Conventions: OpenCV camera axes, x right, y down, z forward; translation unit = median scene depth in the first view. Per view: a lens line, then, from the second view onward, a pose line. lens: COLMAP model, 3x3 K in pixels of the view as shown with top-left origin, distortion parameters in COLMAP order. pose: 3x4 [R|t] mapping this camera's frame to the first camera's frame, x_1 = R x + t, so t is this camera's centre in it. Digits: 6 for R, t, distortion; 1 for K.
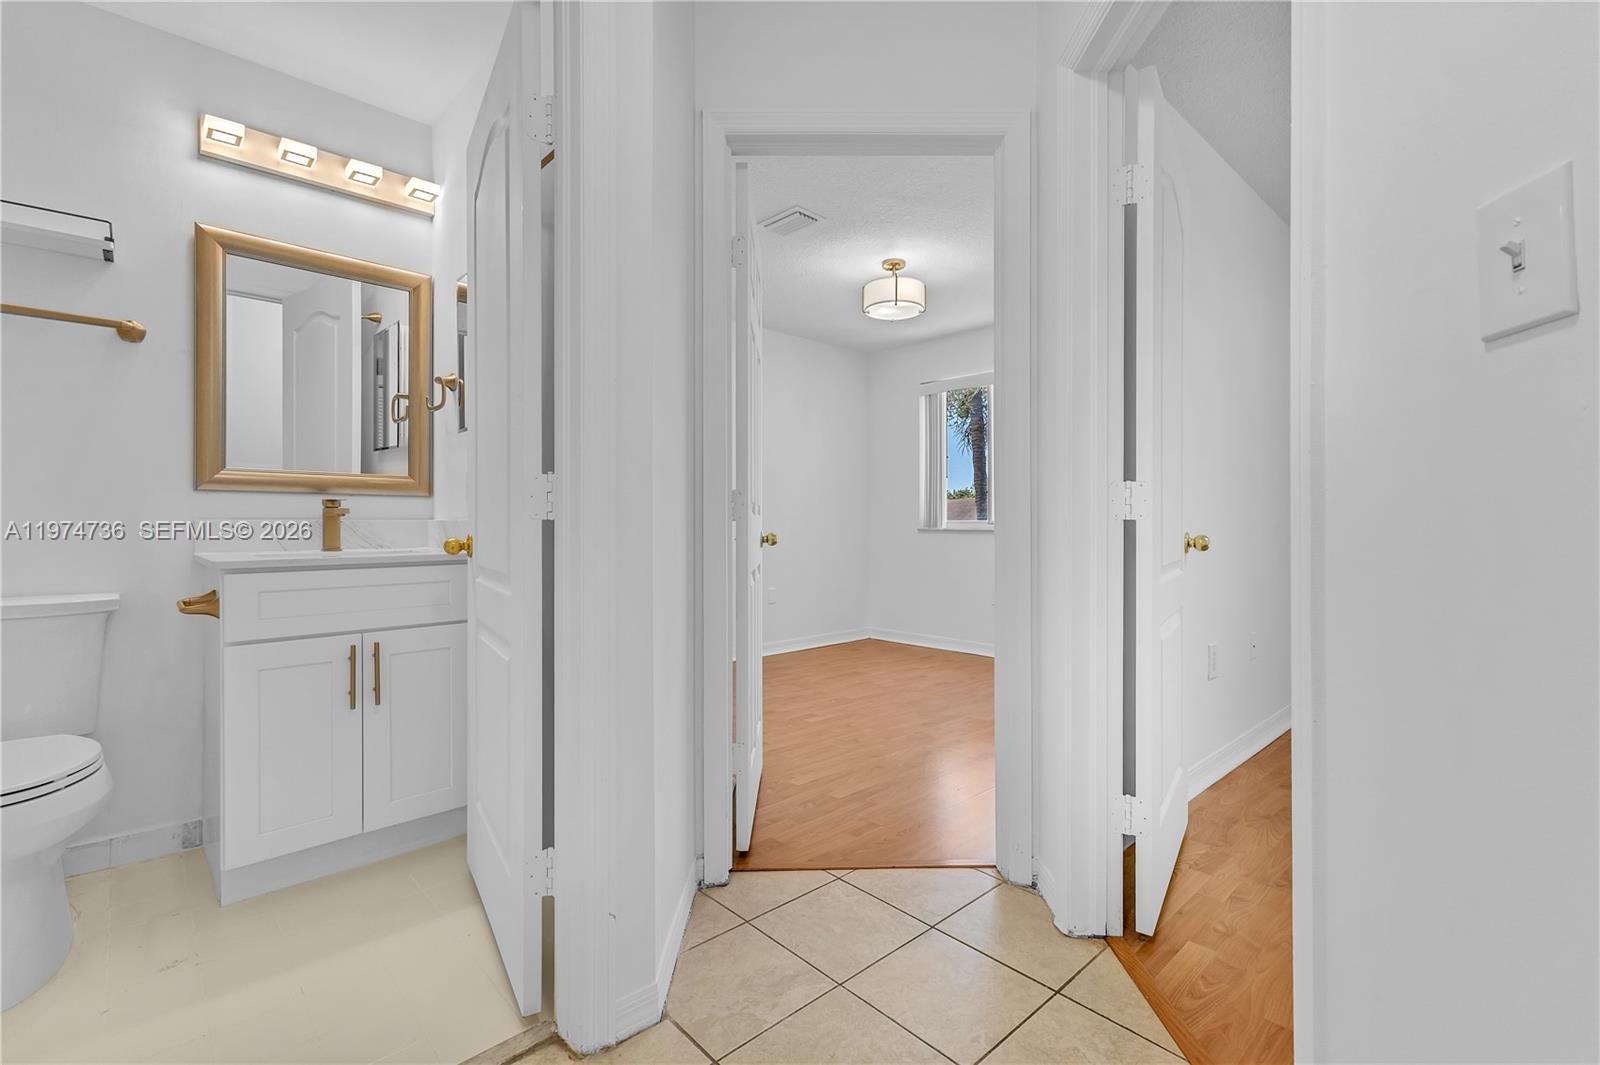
lens RADIAL K [[746.2, 0, 808.8], [0, 746.2, 519.6], [0, 0, 1]] dist [0.000322, -0.000092]
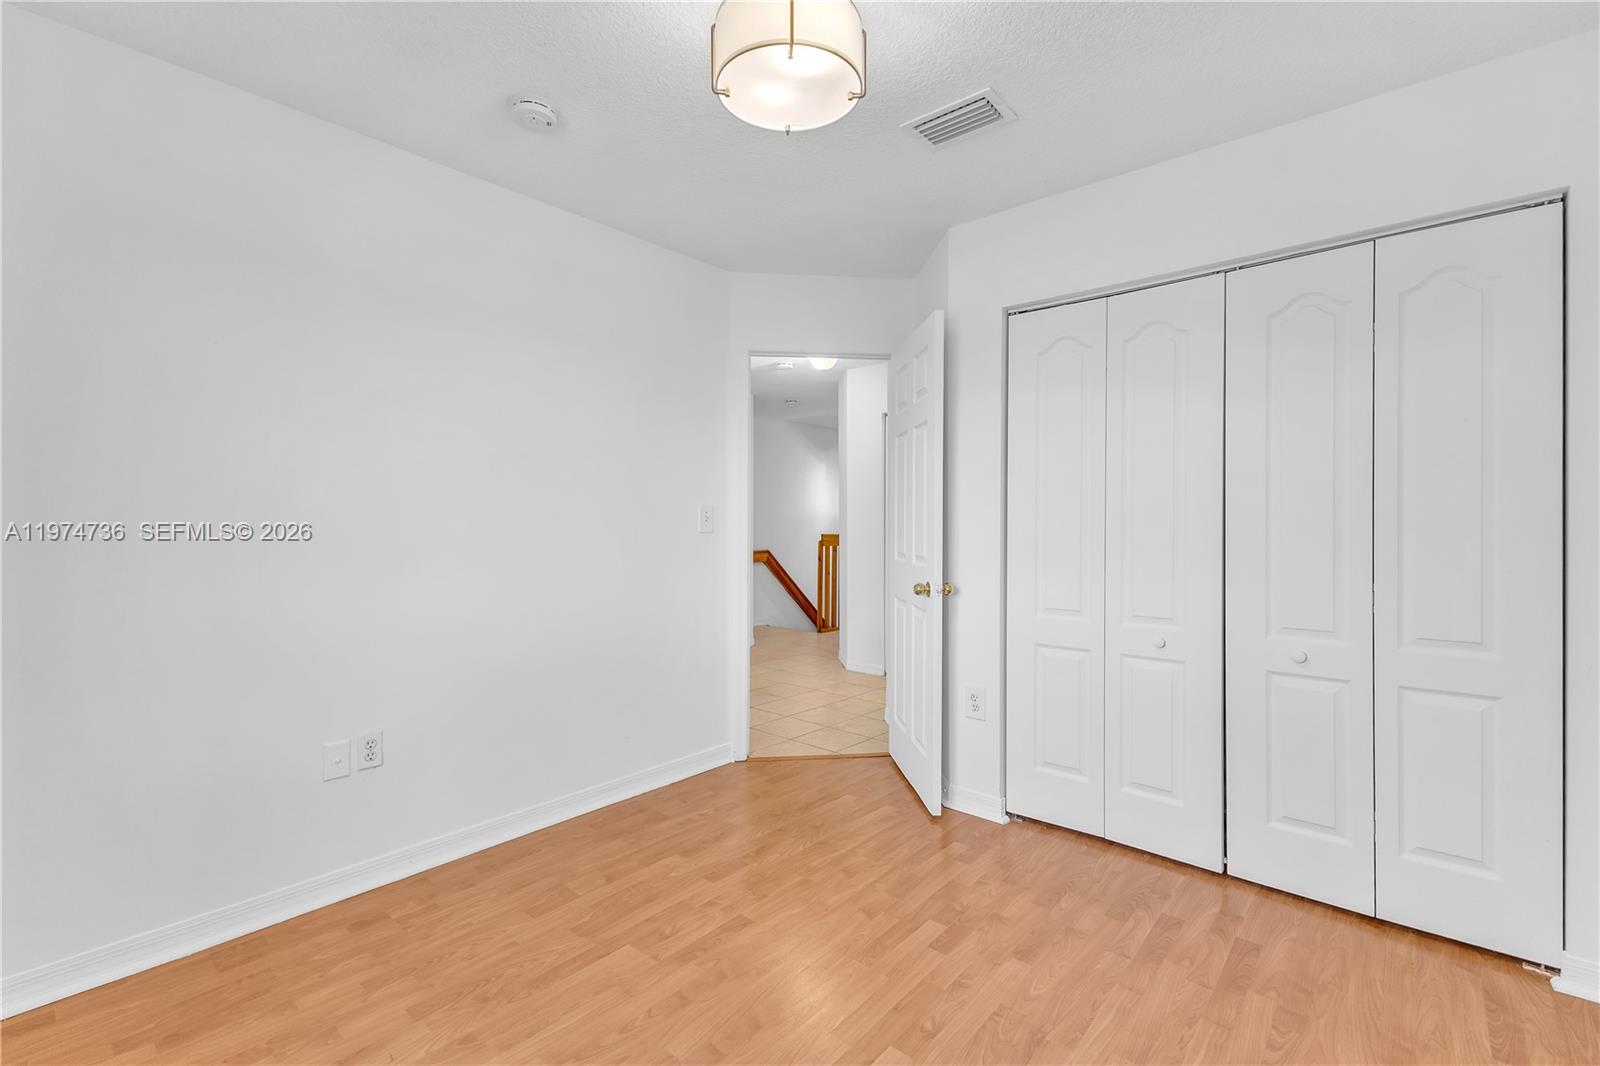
lens RADIAL K [[746.2, 0, 808.8], [0, 746.2, 520.1], [0, 0, 1]] dist [0.000322, -0.000092]
pose [[-0.995211, -0.003825, -0.097677, 0.104263], [-0.003485, 0.999987, -0.003648, -0.033048], [0.097690, -0.003290, -0.995211, 1.028263]]
